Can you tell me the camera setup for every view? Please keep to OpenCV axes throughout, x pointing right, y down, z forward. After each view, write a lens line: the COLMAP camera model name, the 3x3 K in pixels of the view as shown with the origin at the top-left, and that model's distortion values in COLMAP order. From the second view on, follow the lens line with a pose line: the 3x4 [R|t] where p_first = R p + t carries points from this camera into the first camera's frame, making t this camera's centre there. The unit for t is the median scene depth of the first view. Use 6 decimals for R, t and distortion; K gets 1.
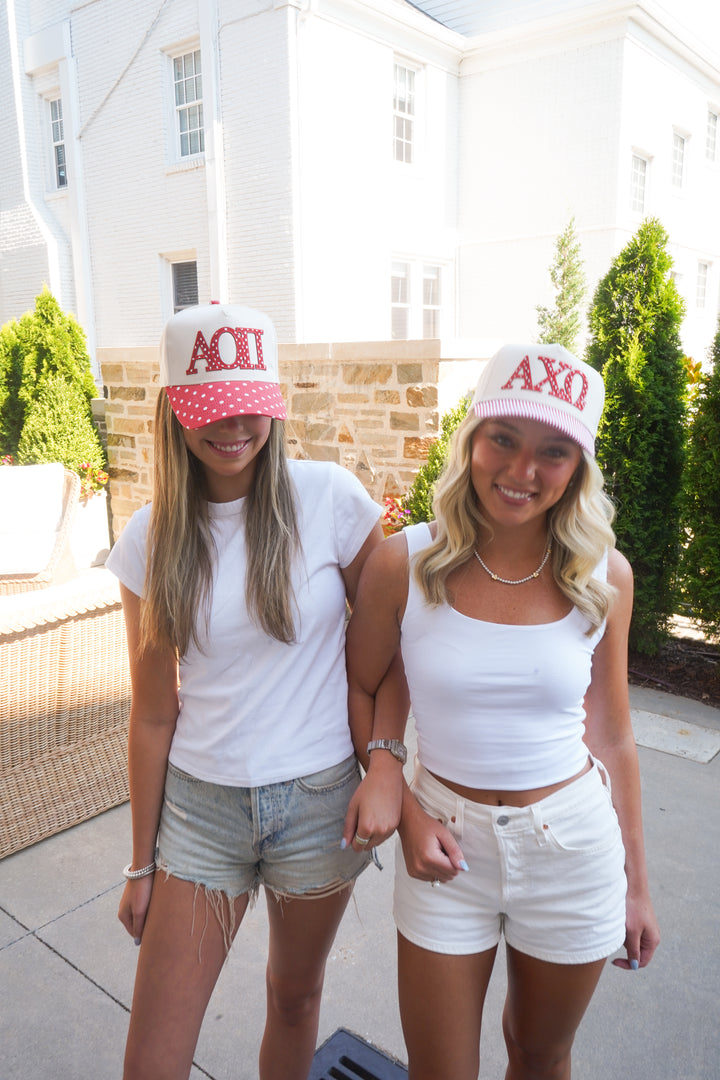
lens RADIAL K [[849.0, 0, 357.8], [0, 849.0, 536.1], [0, 0, 1]] dist [-0.020512, 0.004841]
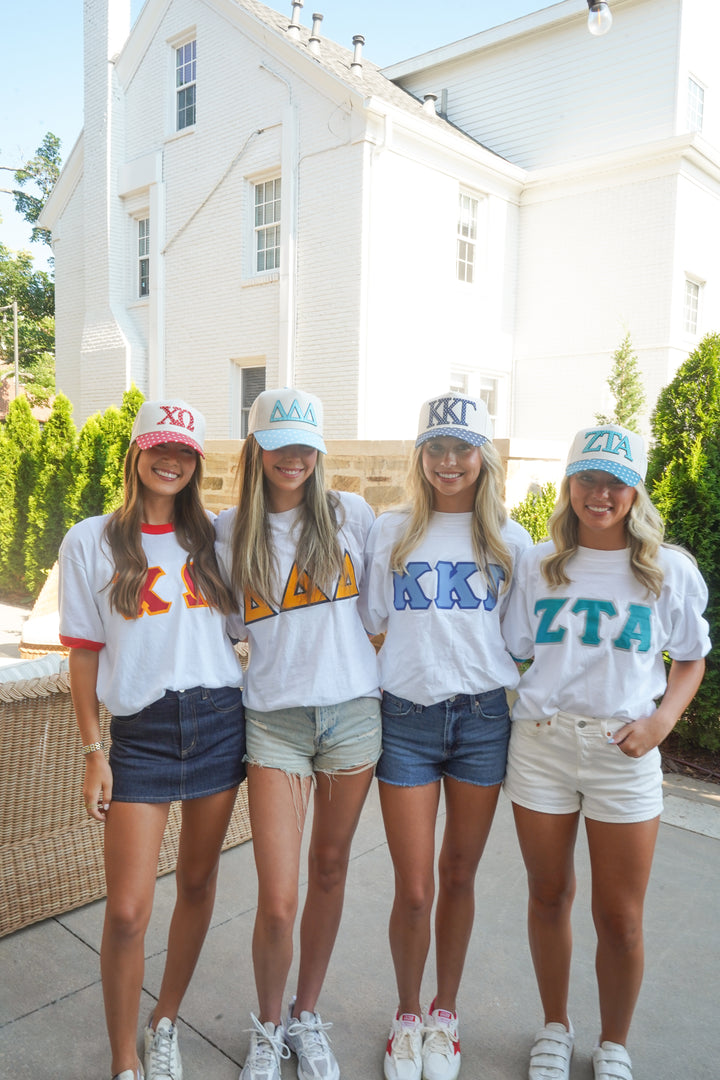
lens RADIAL K [[849.0, 0, 357.8], [0, 849.0, 536.1], [0, 0, 1]] dist [-0.020512, 0.004841]
pose [[0.997804, 0.038095, -0.054182, -0.027203], [-0.044519, 0.991436, -0.122773, 0.024698], [0.049041, 0.124916, 0.990955, -0.043072]]
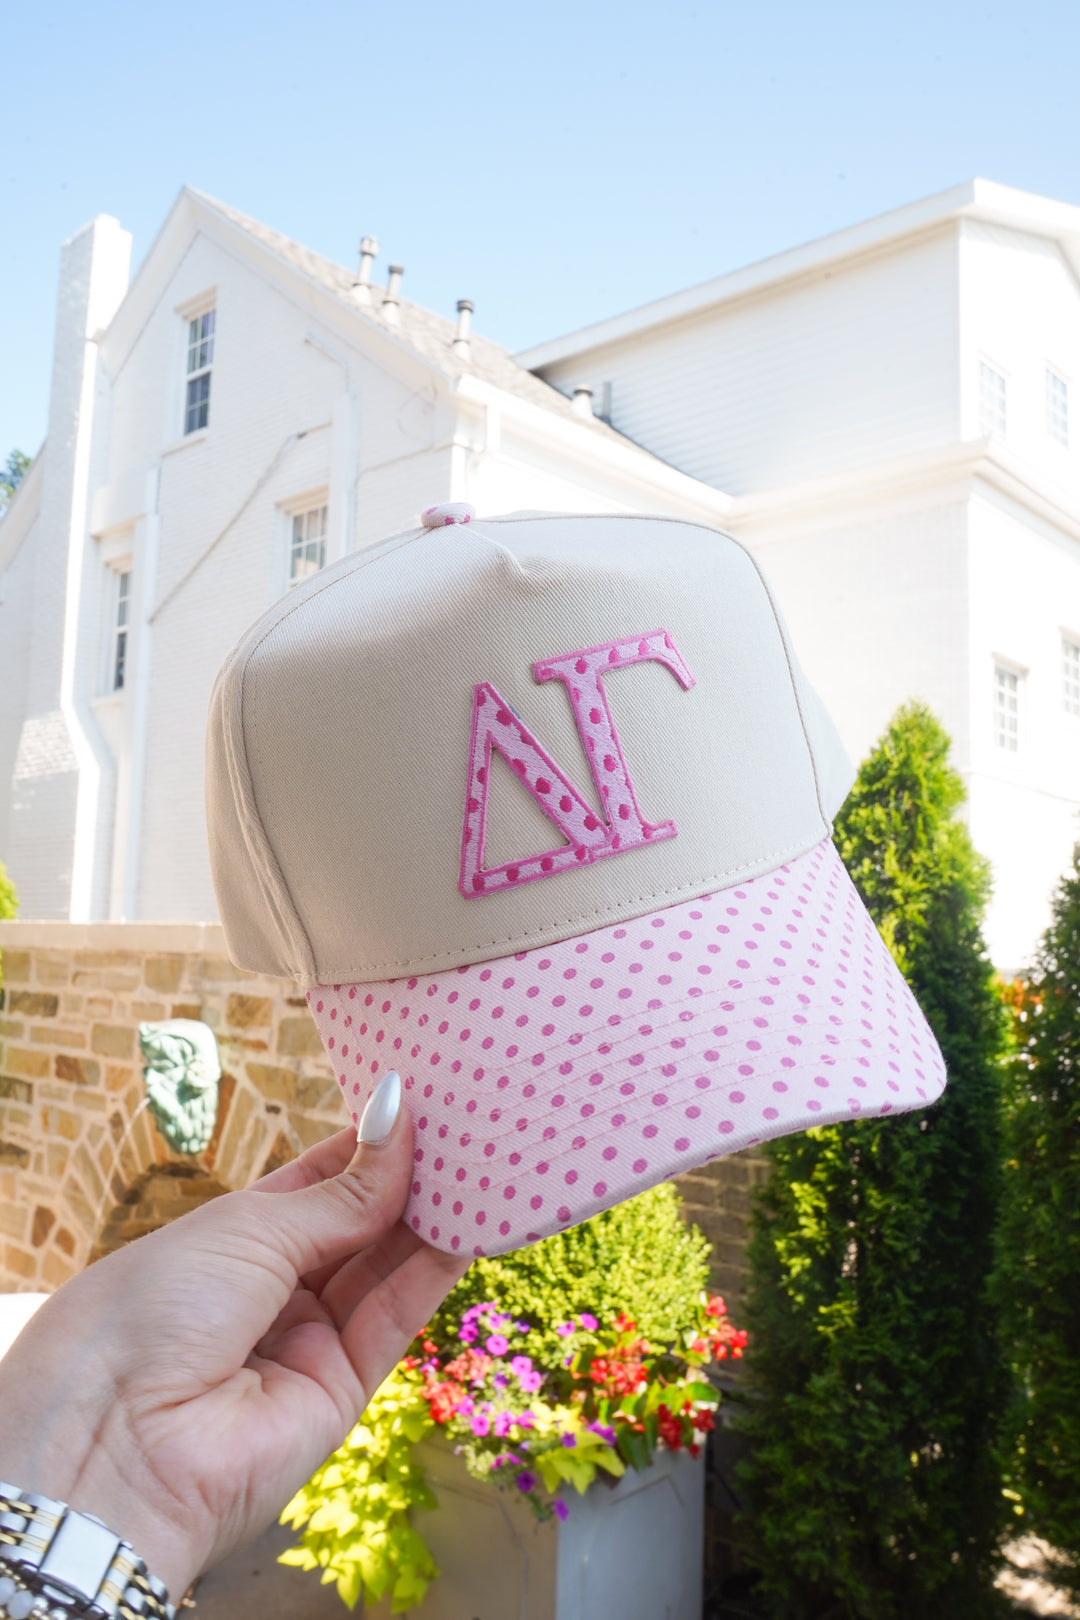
lens RADIAL K [[1333.5, 0, 537.7], [0, 1333.5, 803.6], [0, 0, 1]] dist [-0.016280, 0.008687]
pose [[0.997325, 0.033300, -0.065067, 0.138790], [-0.052545, 0.945442, -0.321526, -0.036995], [0.050810, 0.324085, 0.944662, 0.189653]]
